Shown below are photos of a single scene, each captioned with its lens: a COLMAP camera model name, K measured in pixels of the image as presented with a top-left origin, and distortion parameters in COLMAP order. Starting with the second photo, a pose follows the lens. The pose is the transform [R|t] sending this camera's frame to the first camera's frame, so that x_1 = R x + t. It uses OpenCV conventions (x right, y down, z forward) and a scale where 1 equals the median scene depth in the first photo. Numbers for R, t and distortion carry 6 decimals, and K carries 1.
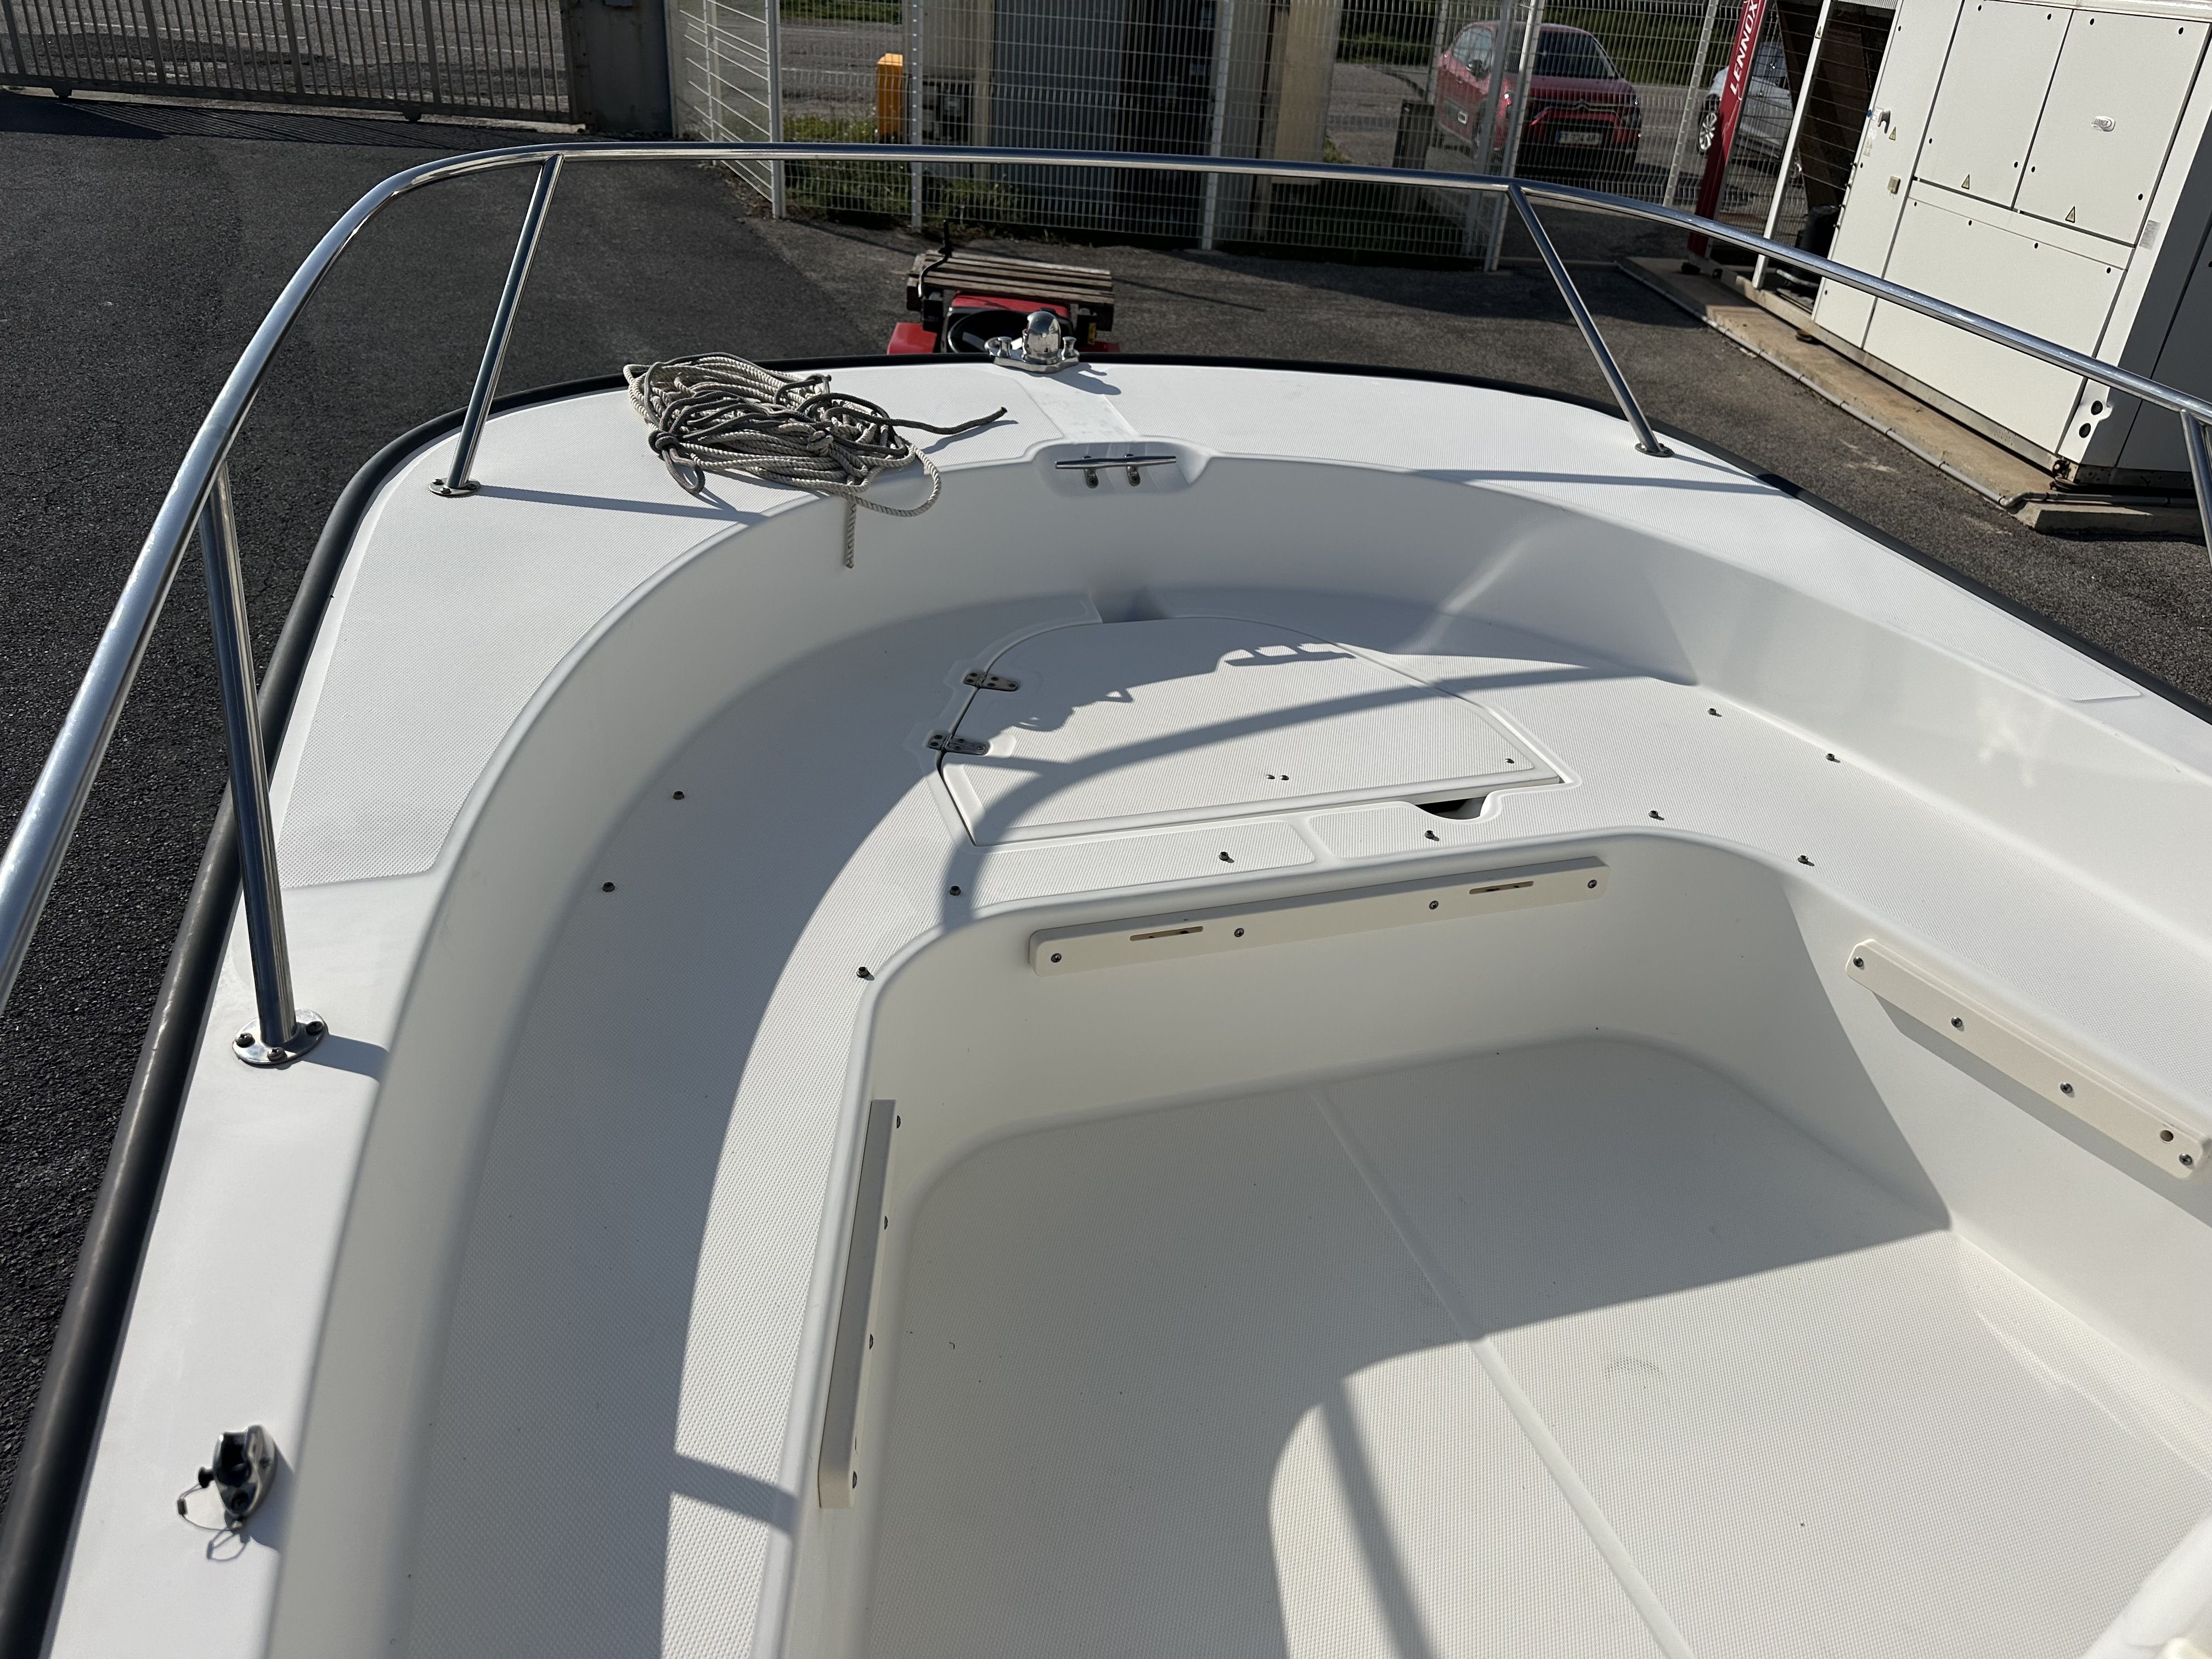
lens RADIAL K [[1577.4, 0, 1121.2], [0, 1577.4, 811.9], [0, 0, 1]] dist [0.005846, -0.017431]
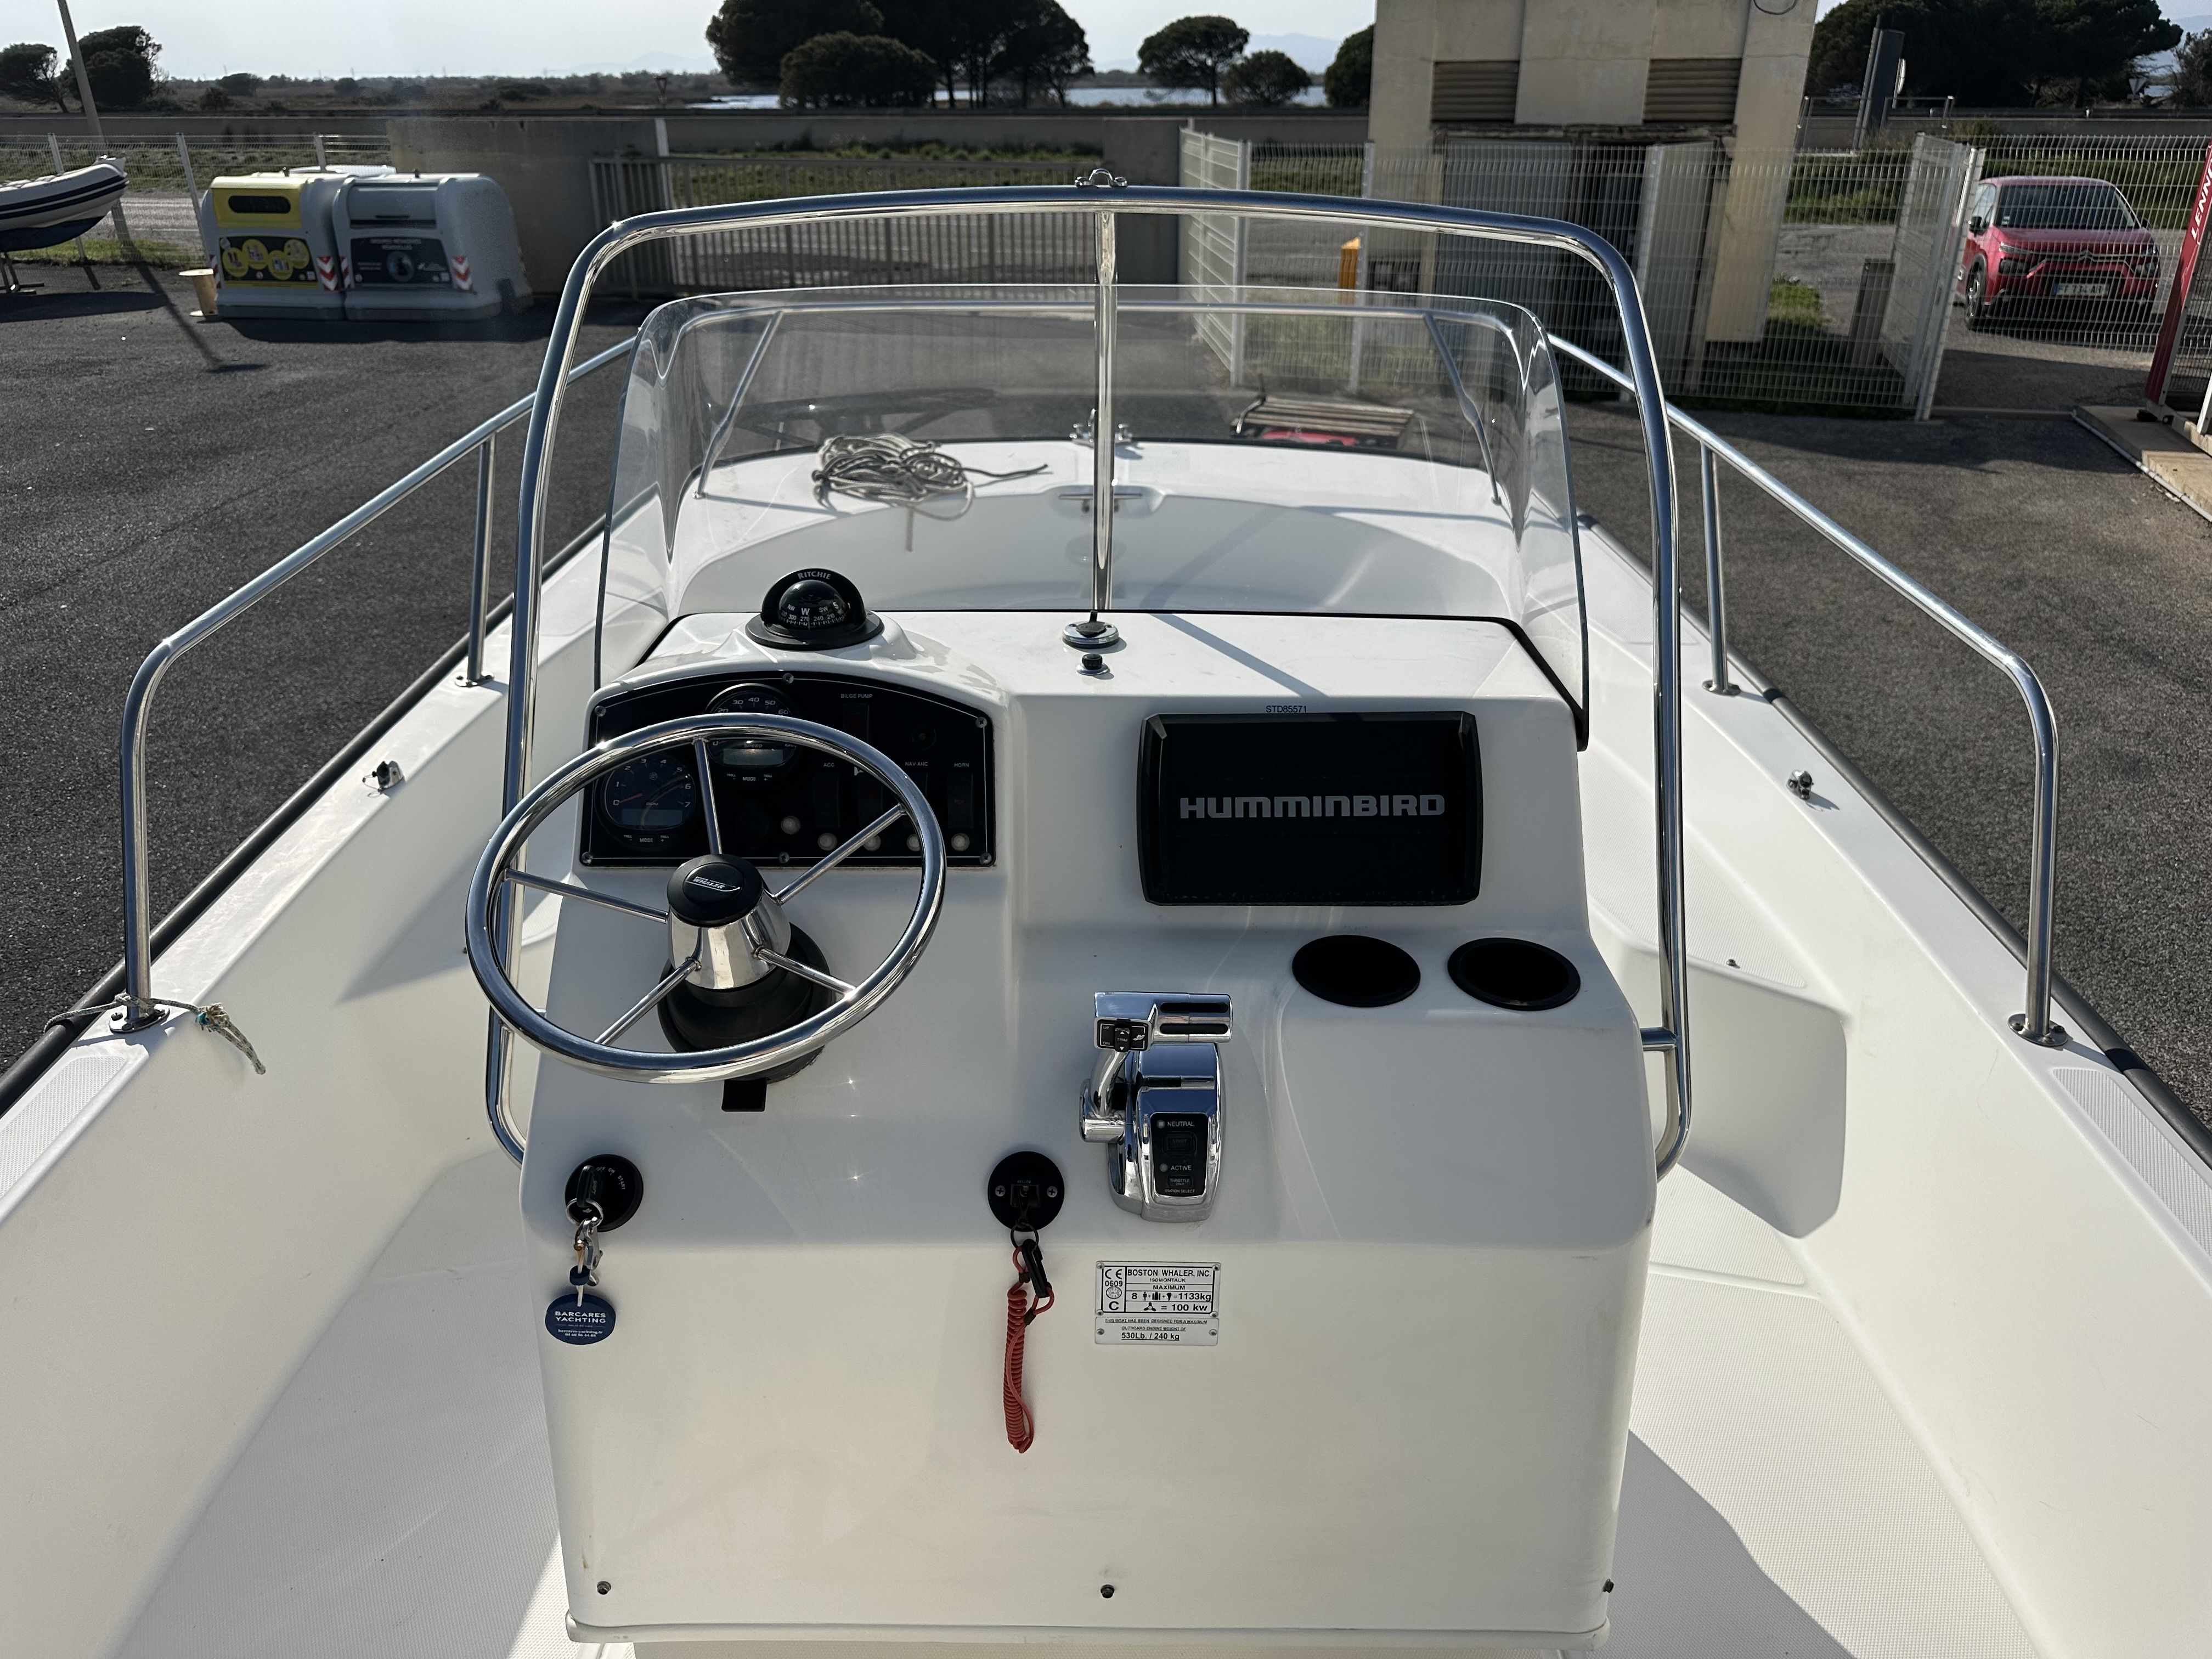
lens RADIAL K [[1577.4, 0, 1117.9], [0, 1577.4, 833.8], [0, 0, 1]] dist [0.005846, -0.017431]
pose [[0.941267, 0.075154, -0.329192, 0.168406], [-0.103917, 0.992074, -0.070642, 0.065259], [0.321274, 0.100702, 0.941617, -0.124902]]
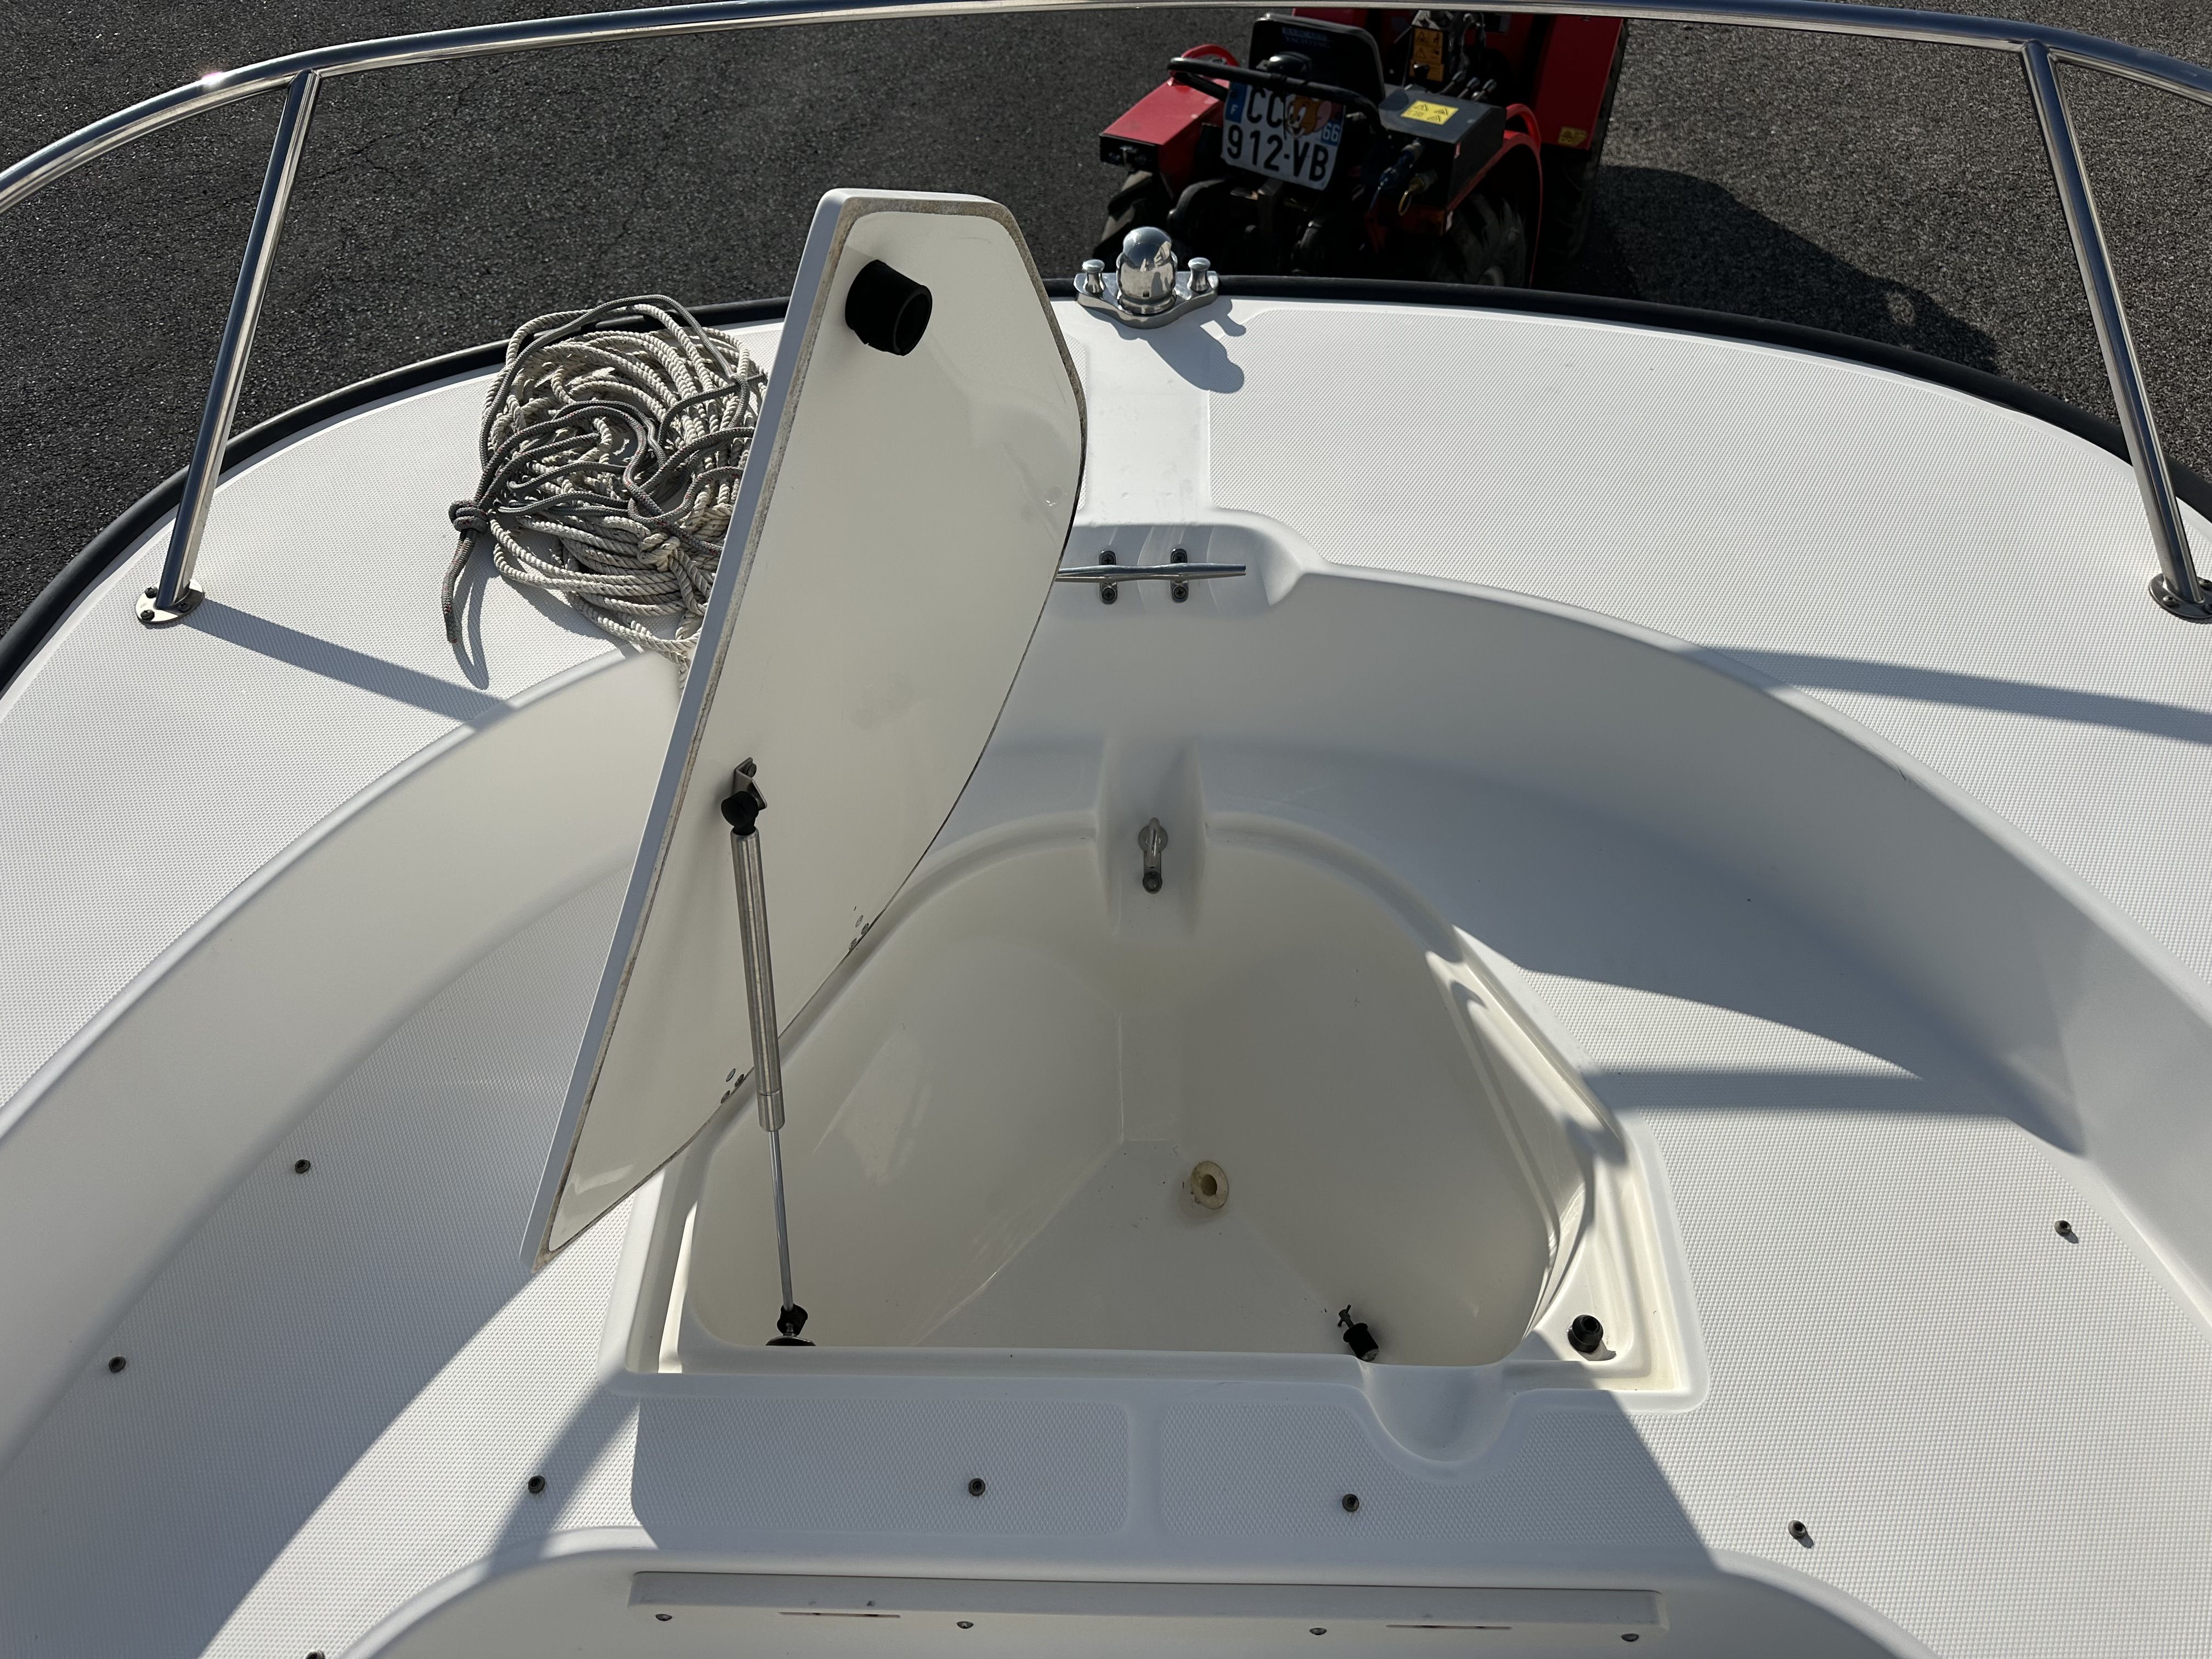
lens RADIAL K [[1577.4, 0, 1072.2], [0, 1577.4, 832.8], [0, 0, 1]] dist [0.005846, -0.017431]
pose [[0.925039, 0.197930, -0.324233, 0.060420], [-0.087599, 0.941673, 0.324927, -0.101536], [0.369635, -0.272168, 0.888423, 0.126581]]
